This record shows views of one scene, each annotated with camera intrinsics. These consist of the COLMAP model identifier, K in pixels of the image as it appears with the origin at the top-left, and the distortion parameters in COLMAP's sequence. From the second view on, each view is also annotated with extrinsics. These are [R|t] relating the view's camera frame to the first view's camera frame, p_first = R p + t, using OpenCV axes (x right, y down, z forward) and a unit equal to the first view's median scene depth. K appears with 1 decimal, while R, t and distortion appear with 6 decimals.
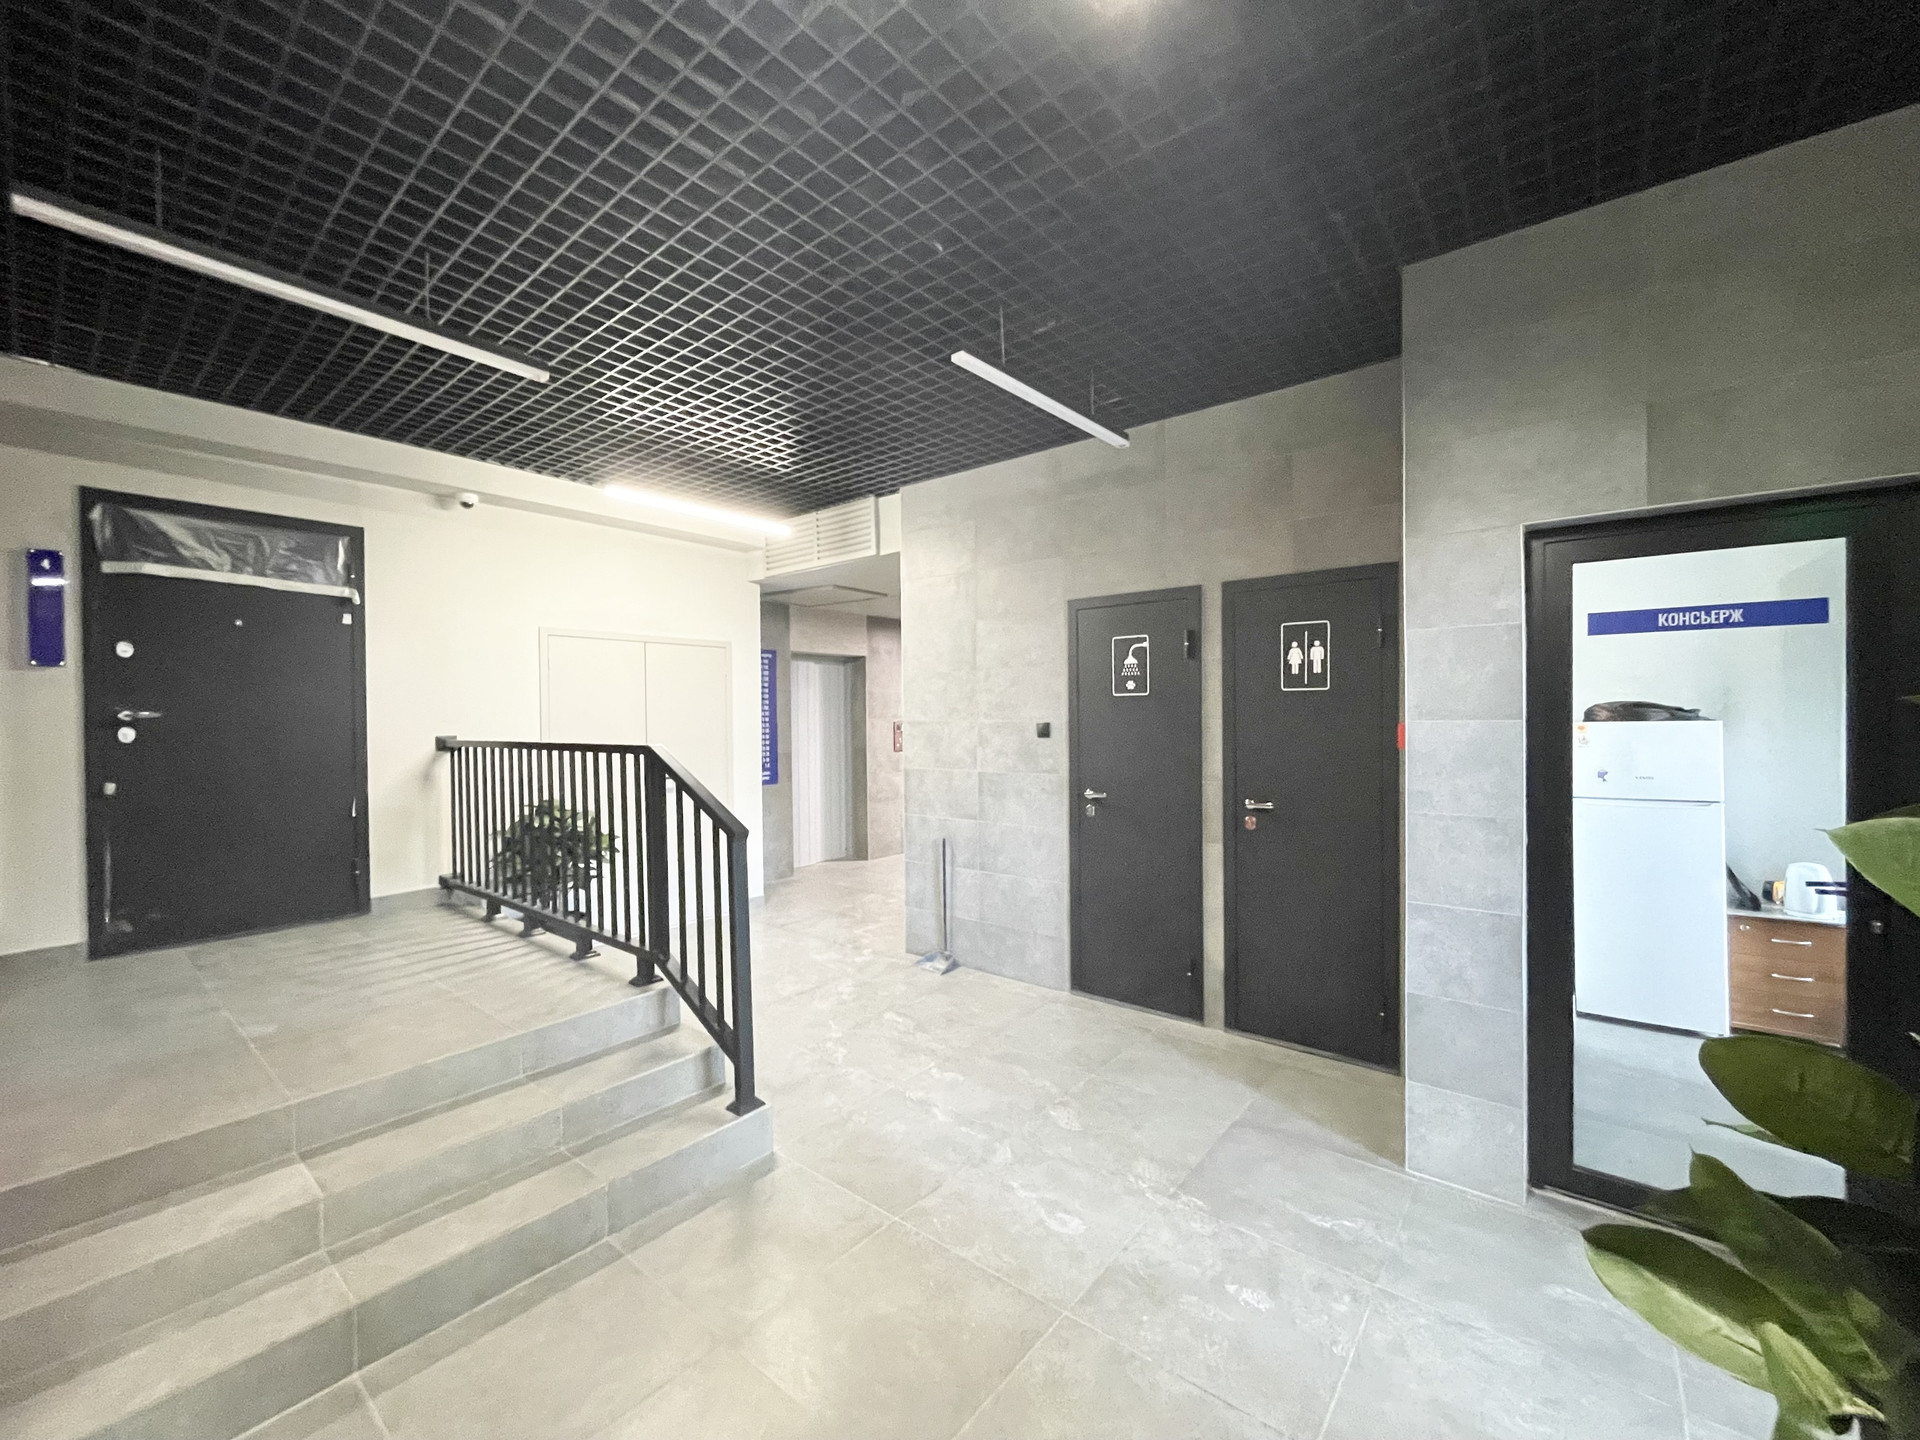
lens RADIAL K [[781.4, 0, 956.2], [0, 781.4, 719.1], [0, 0, 1]] dist [-0.001384, 0.000529]
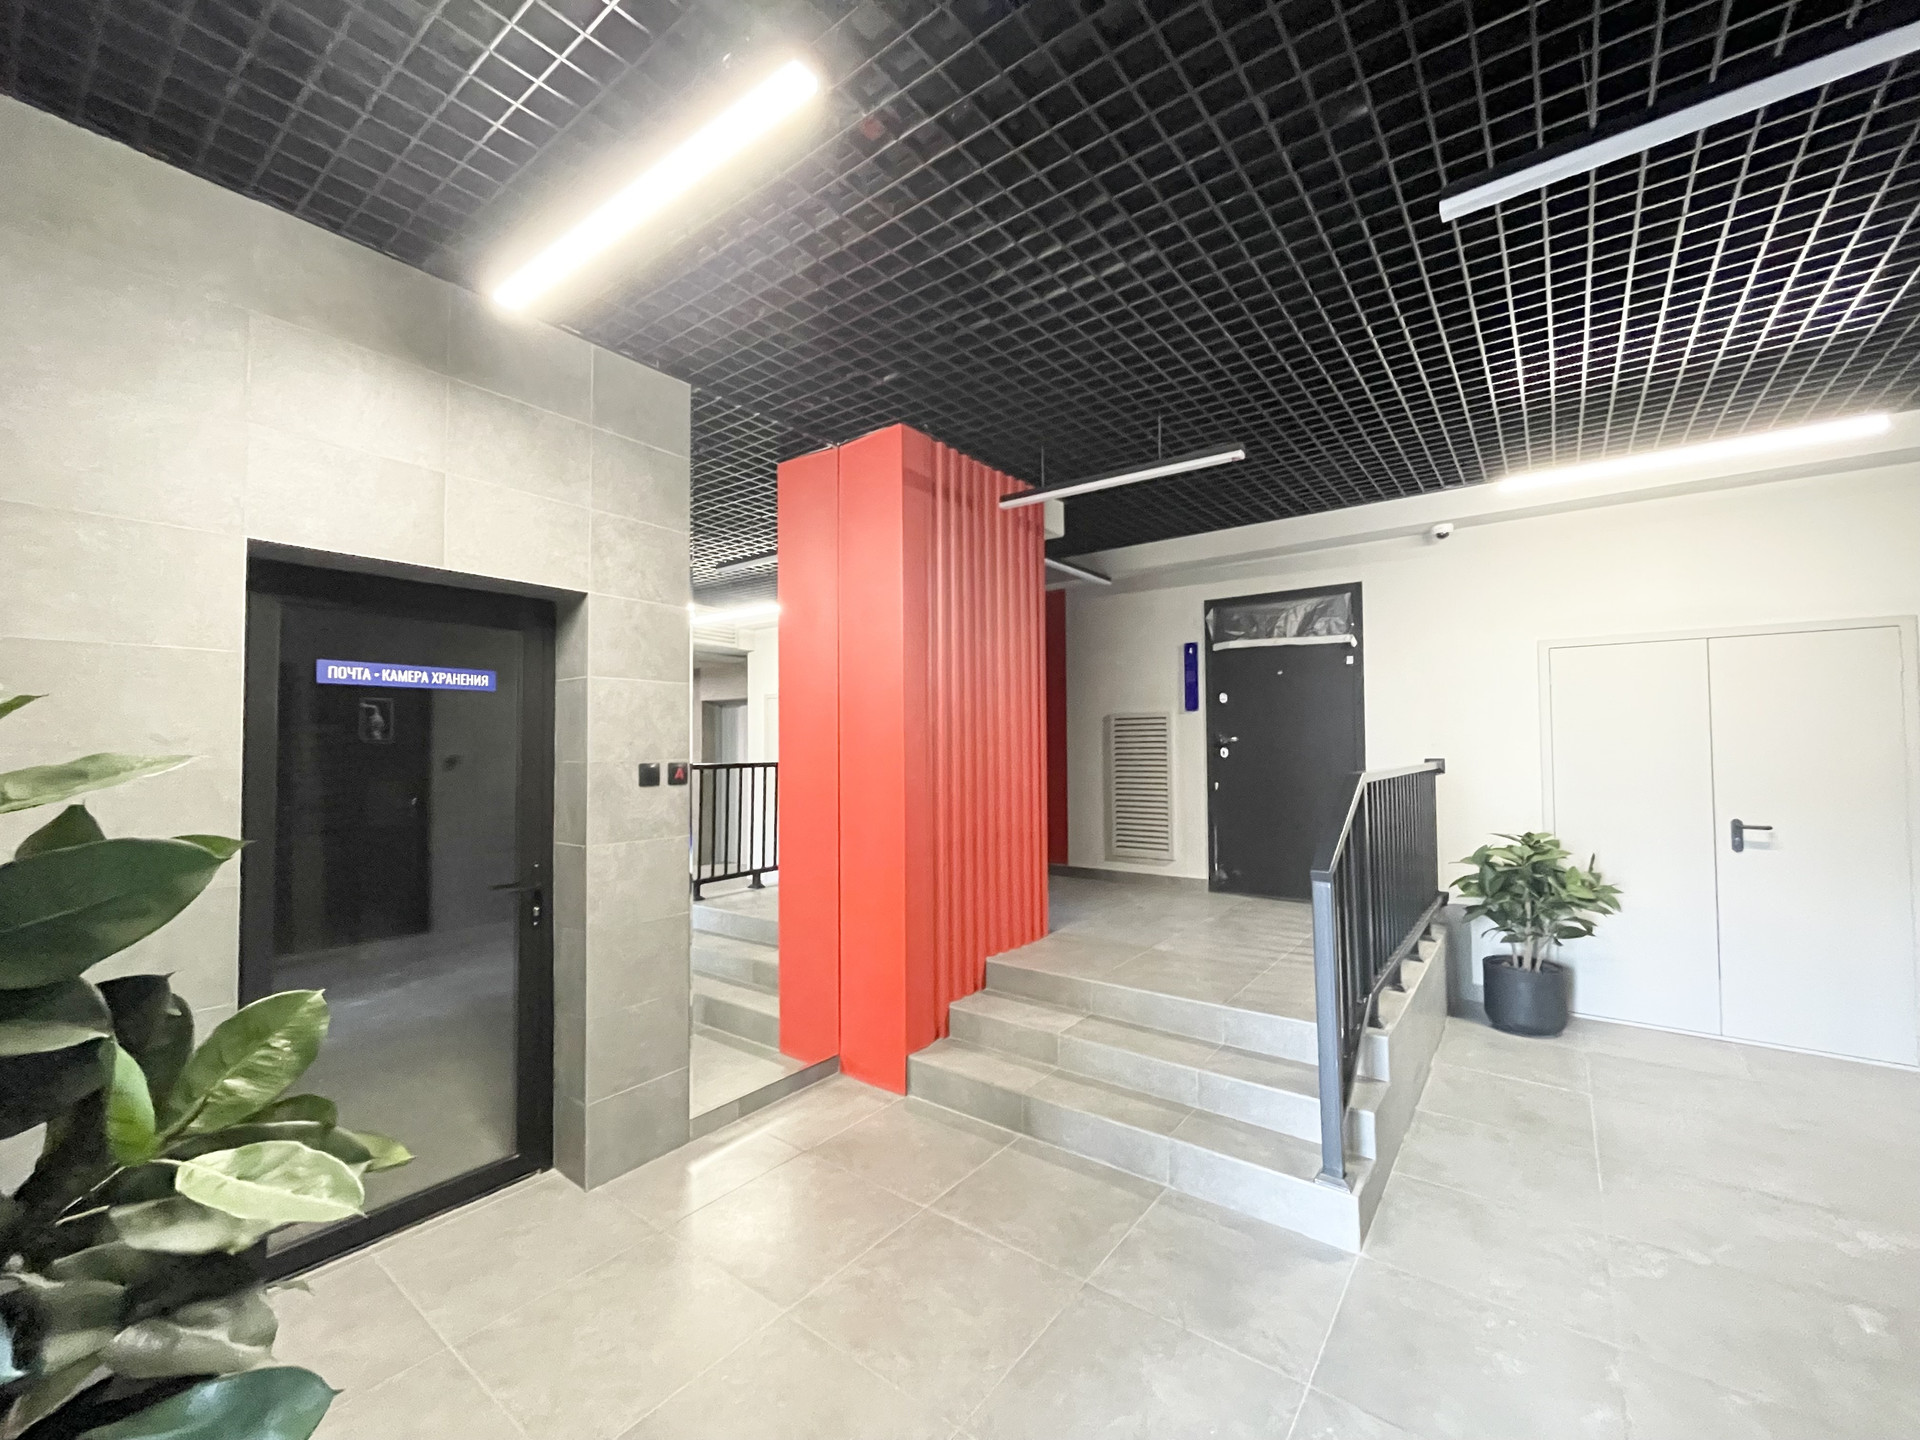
lens RADIAL K [[781.4, 0, 957.6], [0, 781.4, 725.0], [0, 0, 1]] dist [-0.001384, 0.000529]
pose [[0.026889, -0.016406, -0.999504, 0.494960], [0.003209, 0.999862, -0.016326, -0.012186], [0.999633, -0.002769, 0.026938, 0.430502]]
